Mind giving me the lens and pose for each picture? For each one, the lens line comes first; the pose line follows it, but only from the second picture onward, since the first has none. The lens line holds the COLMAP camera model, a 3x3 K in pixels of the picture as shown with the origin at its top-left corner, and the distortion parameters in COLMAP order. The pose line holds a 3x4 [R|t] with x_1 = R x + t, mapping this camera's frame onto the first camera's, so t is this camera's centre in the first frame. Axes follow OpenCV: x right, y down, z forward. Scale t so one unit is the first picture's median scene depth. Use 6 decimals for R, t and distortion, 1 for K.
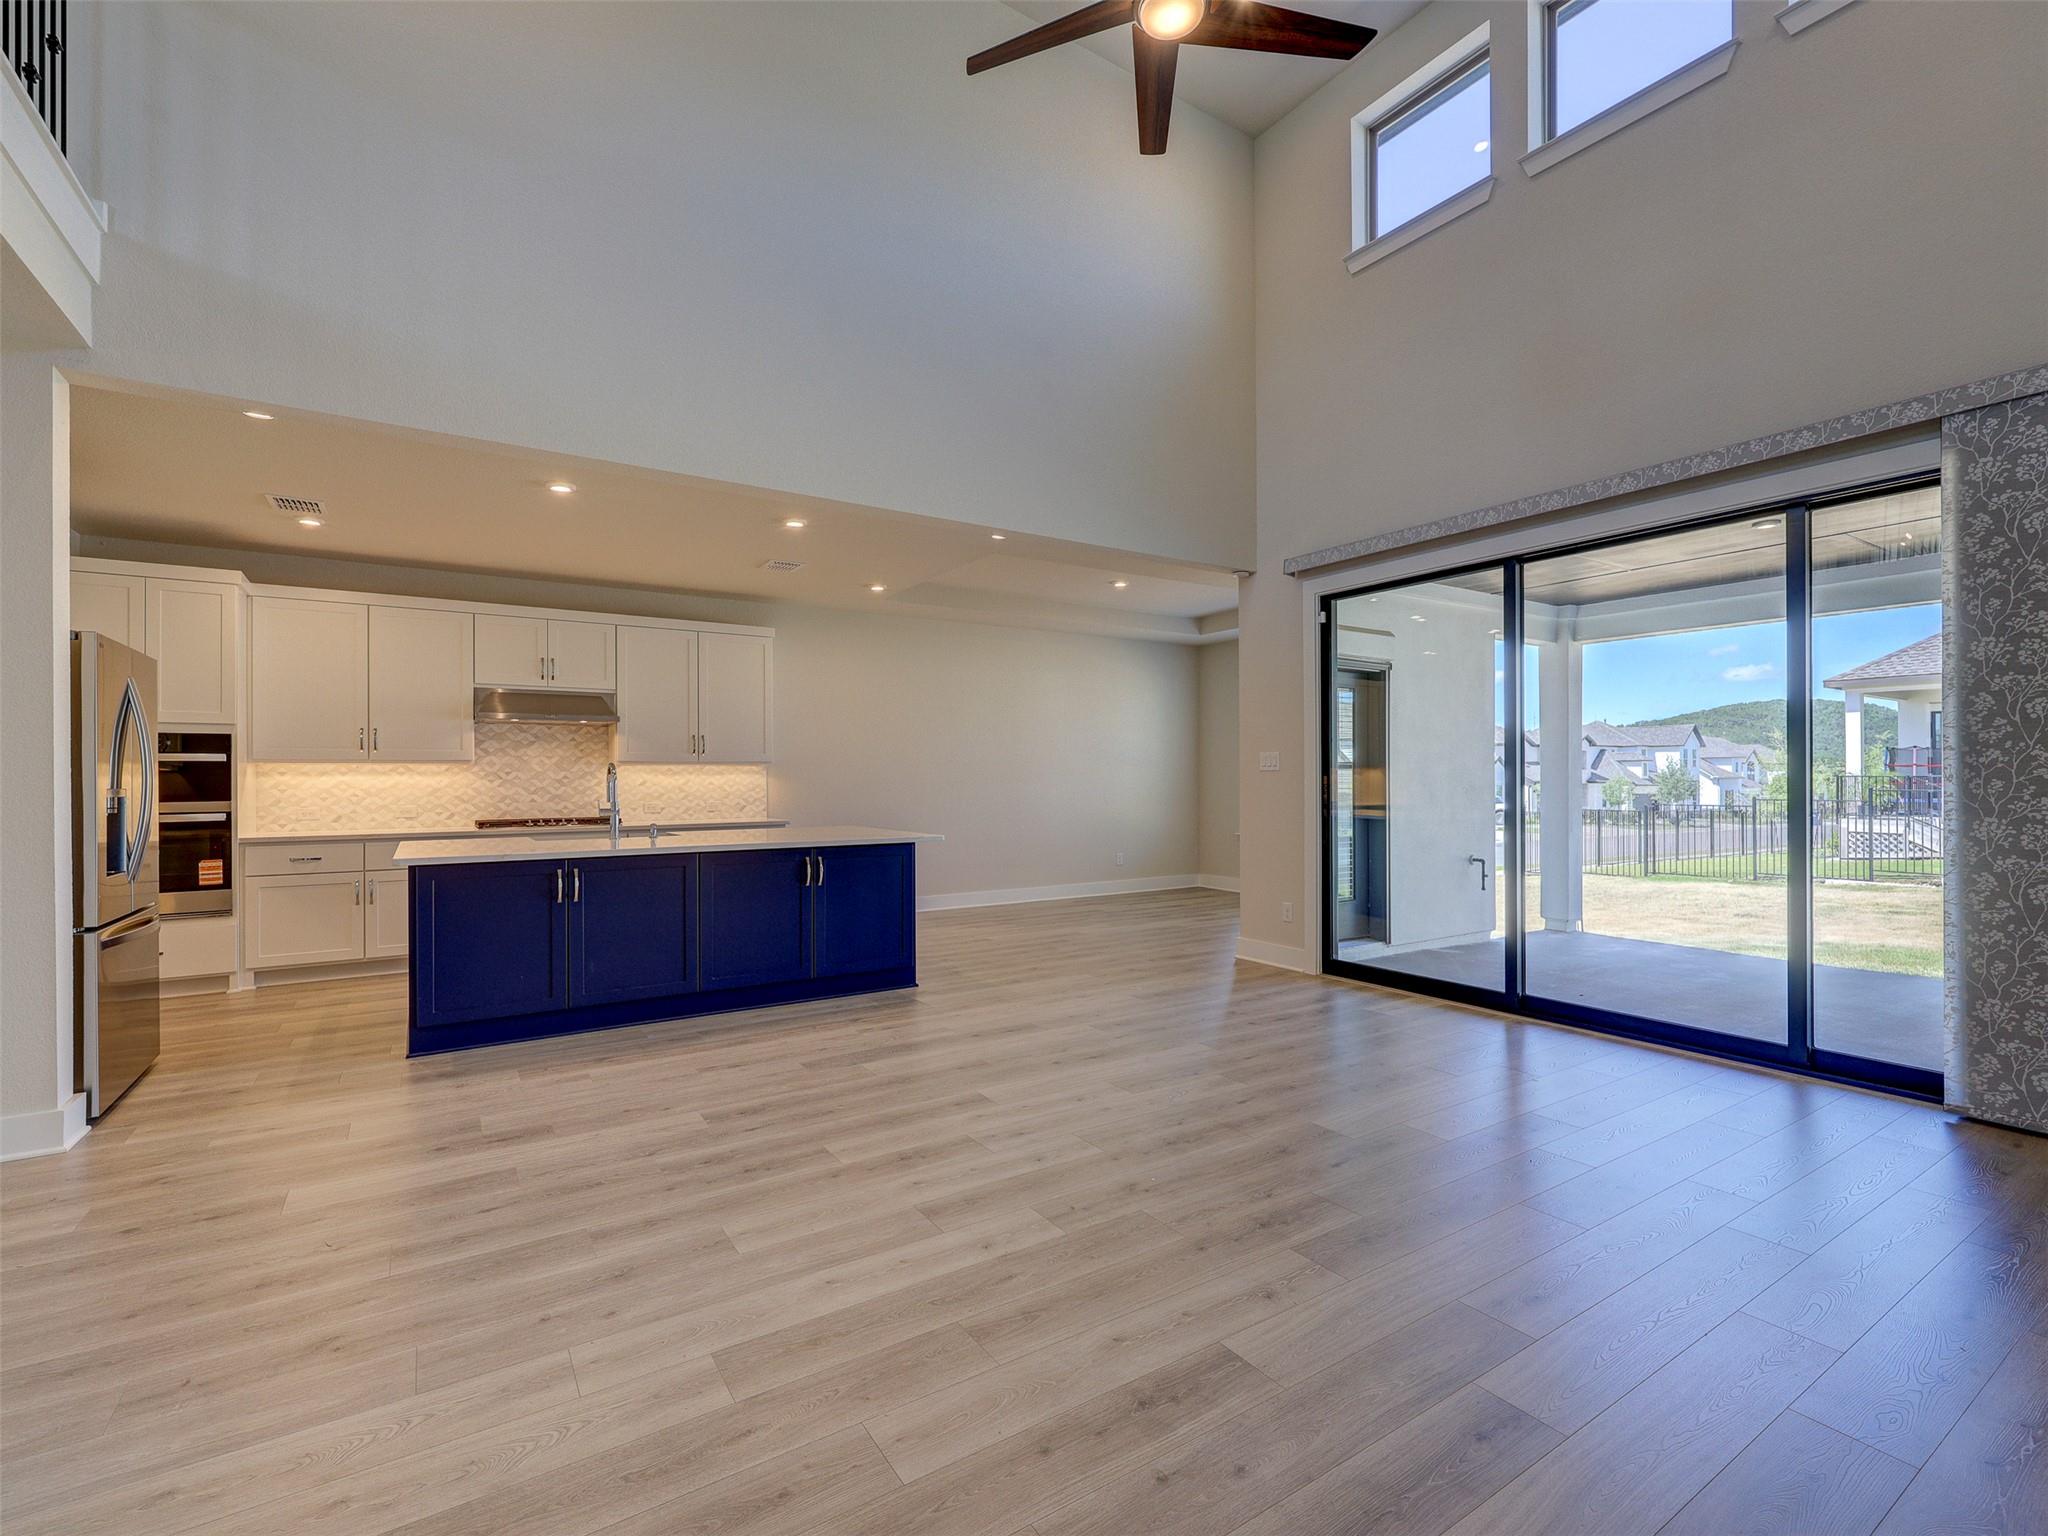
lens RADIAL K [[925.6, 0, 1022.0], [0, 925.6, 776.8], [0, 0, 1]] dist [0.001199, 0.000279]
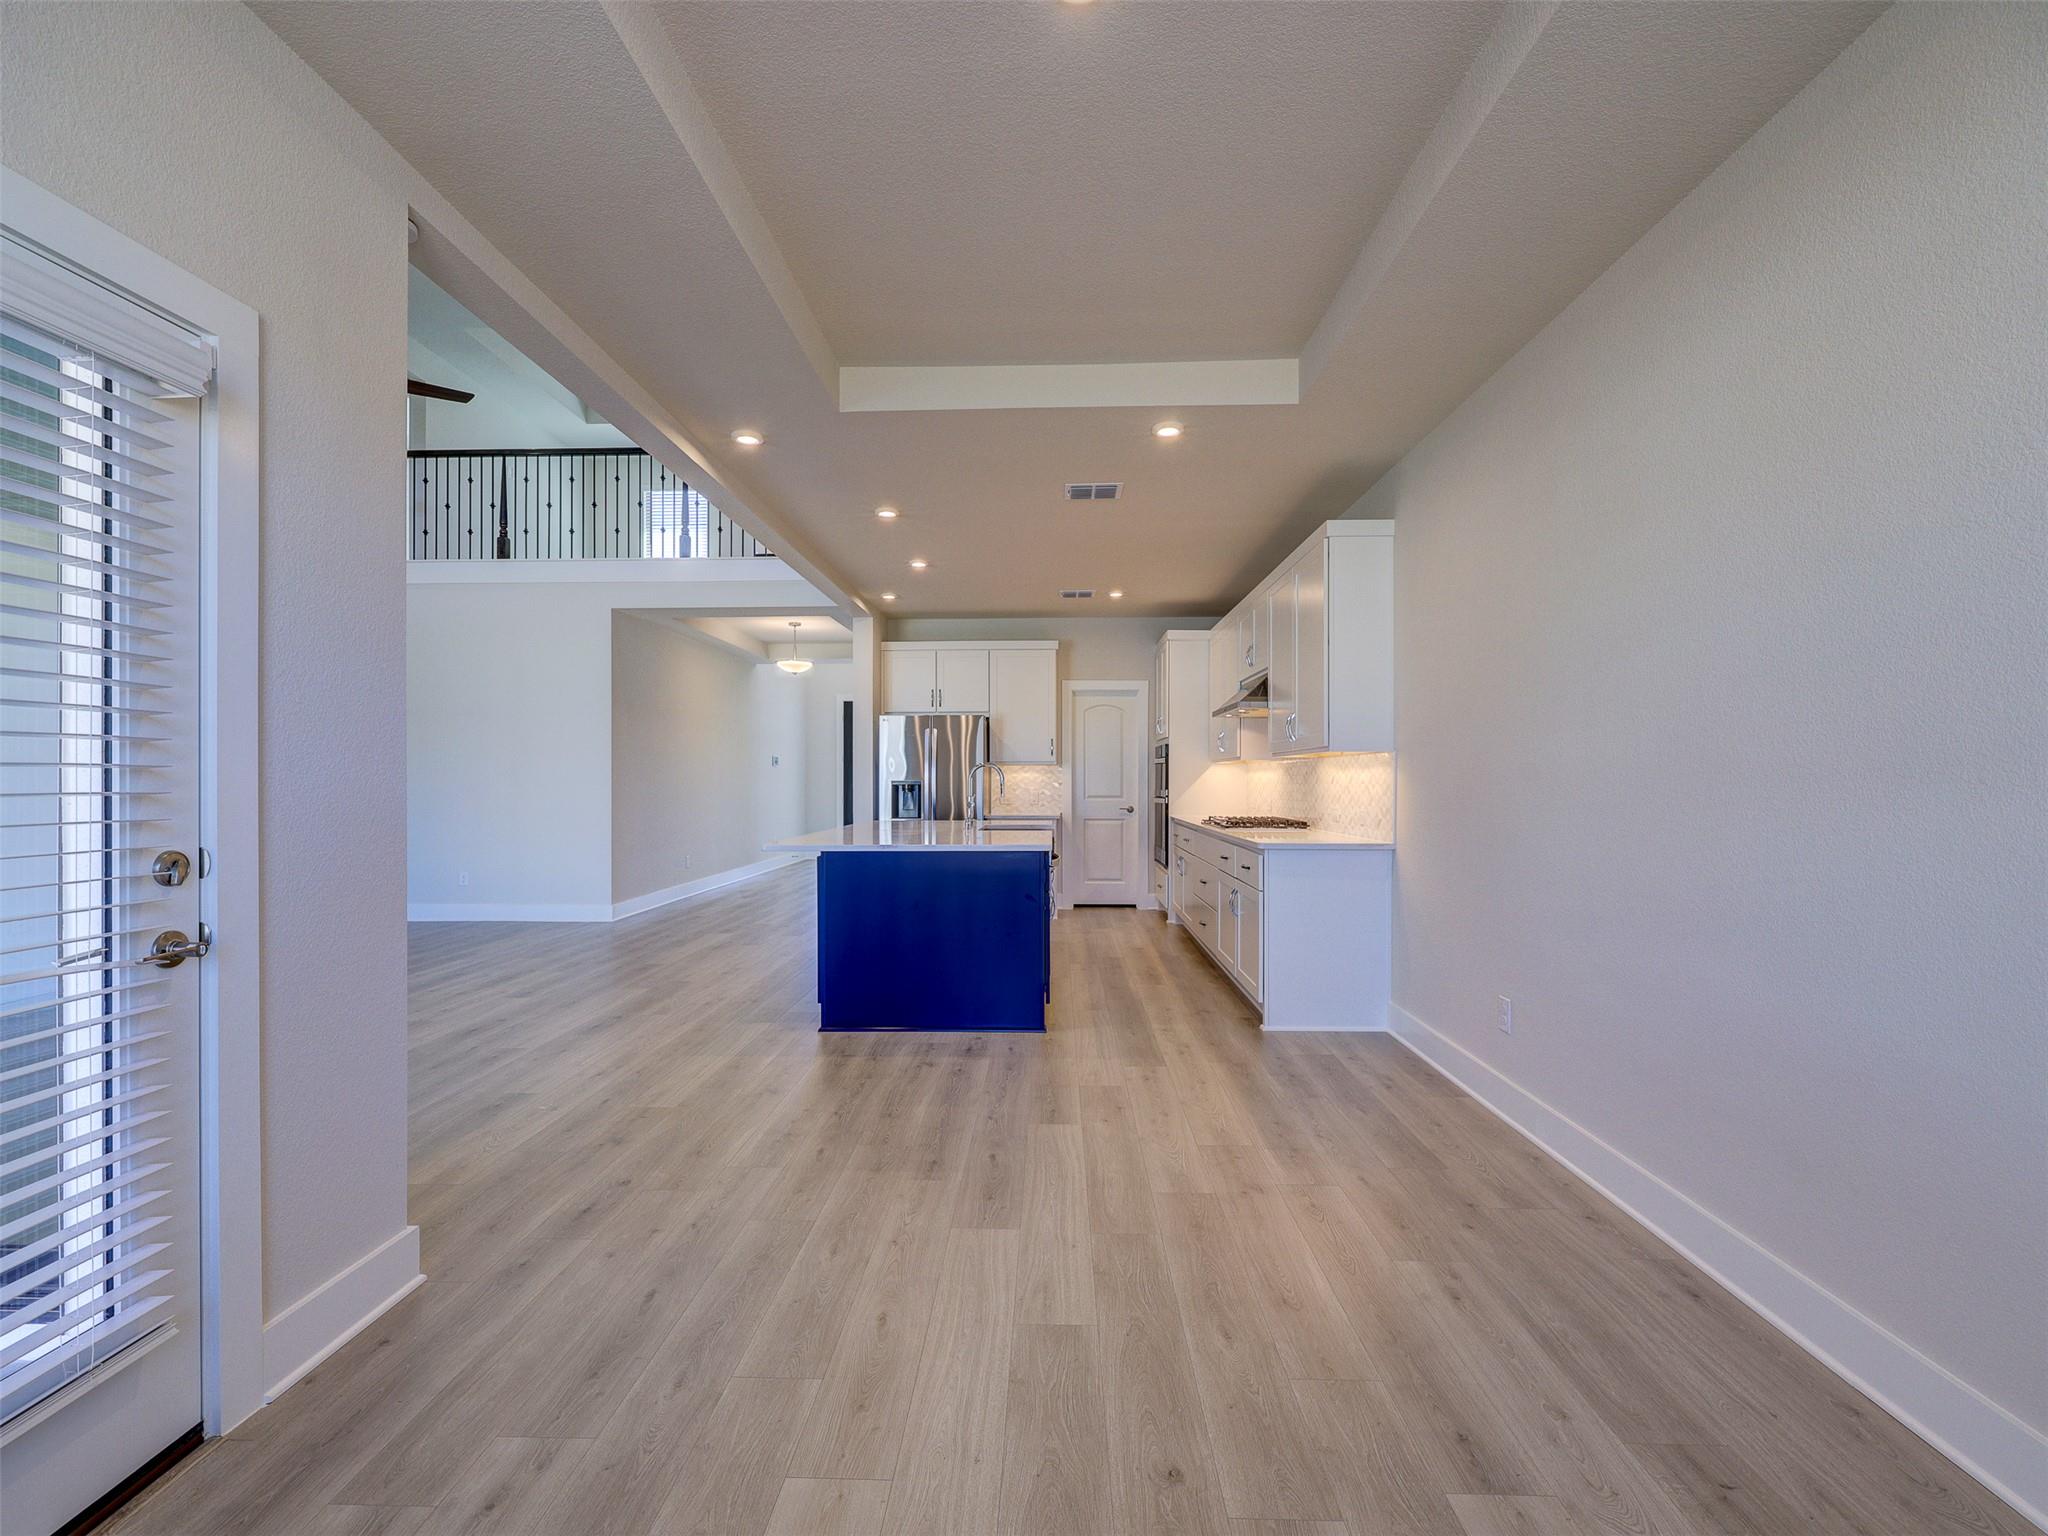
lens RADIAL K [[919.5, 0, 1012.4], [0, 919.5, 773.5], [0, 0, 1]] dist [-0.001156, -0.000336]
pose [[-0.576796, 0.001100, -0.816888, 0.467881], [0.007994, 0.999959, -0.004298, 0.003783], [0.816849, -0.009010, -0.576781, 1.670615]]
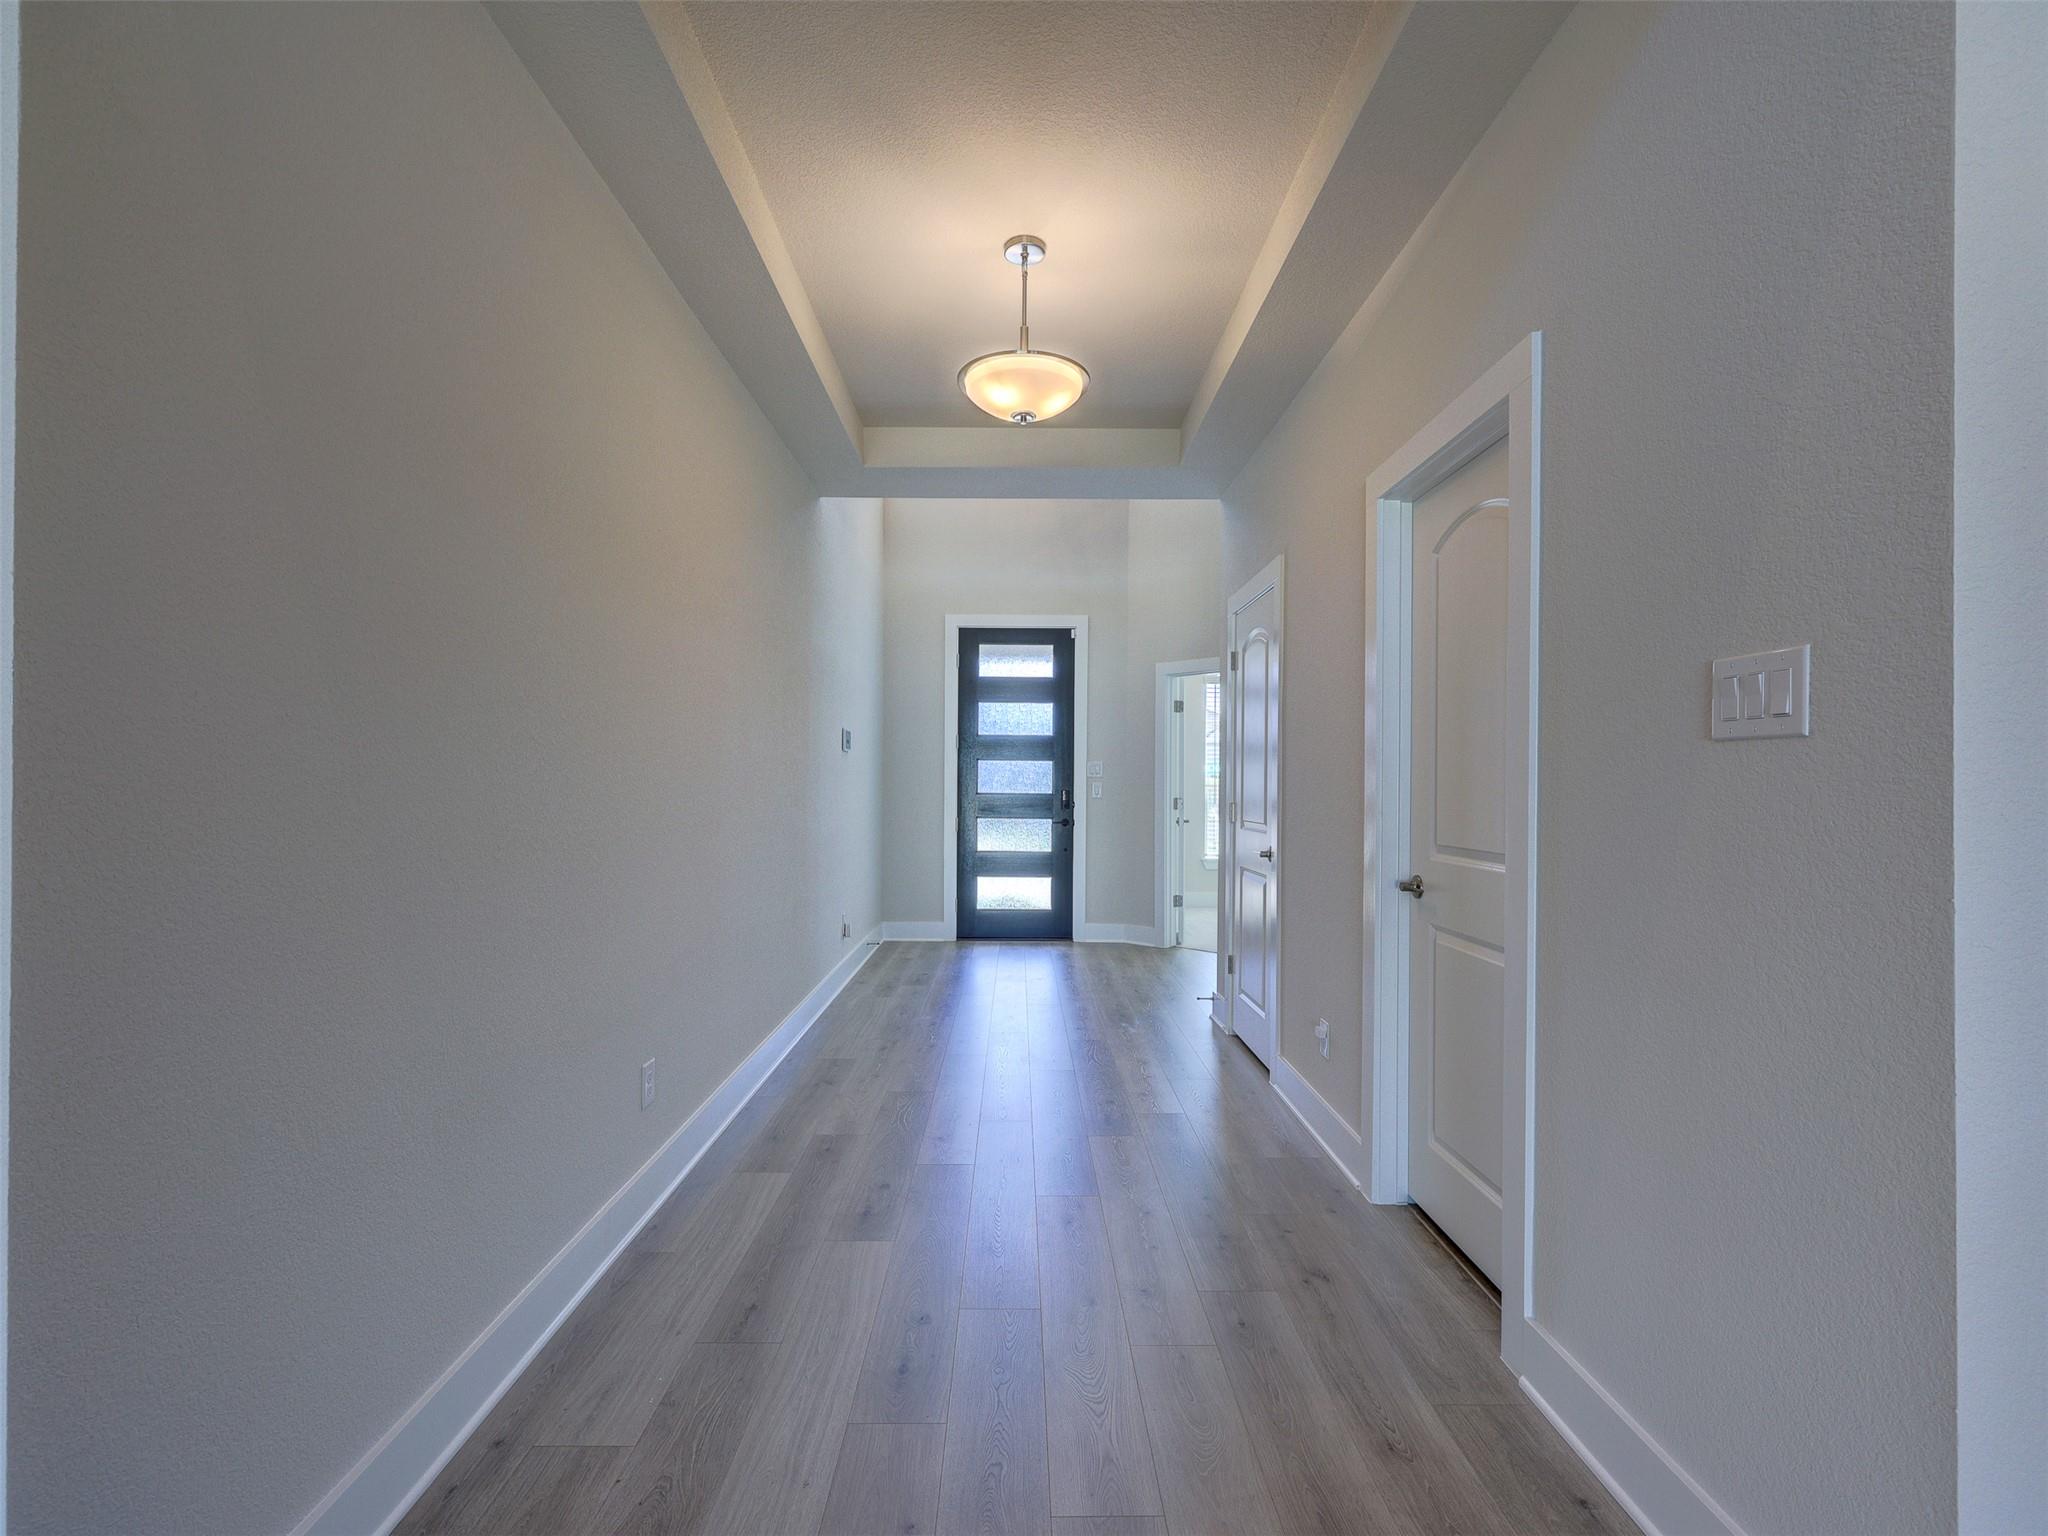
lens RADIAL K [[925.6, 0, 1022.0], [0, 925.6, 776.8], [0, 0, 1]] dist [0.001199, 0.000279]
pose [[-0.536029, -0.001068, -0.844199, -0.344895], [0.000202, 0.999999, -0.001394, 0.000497], [0.844200, -0.000917, -0.536028, 0.519800]]
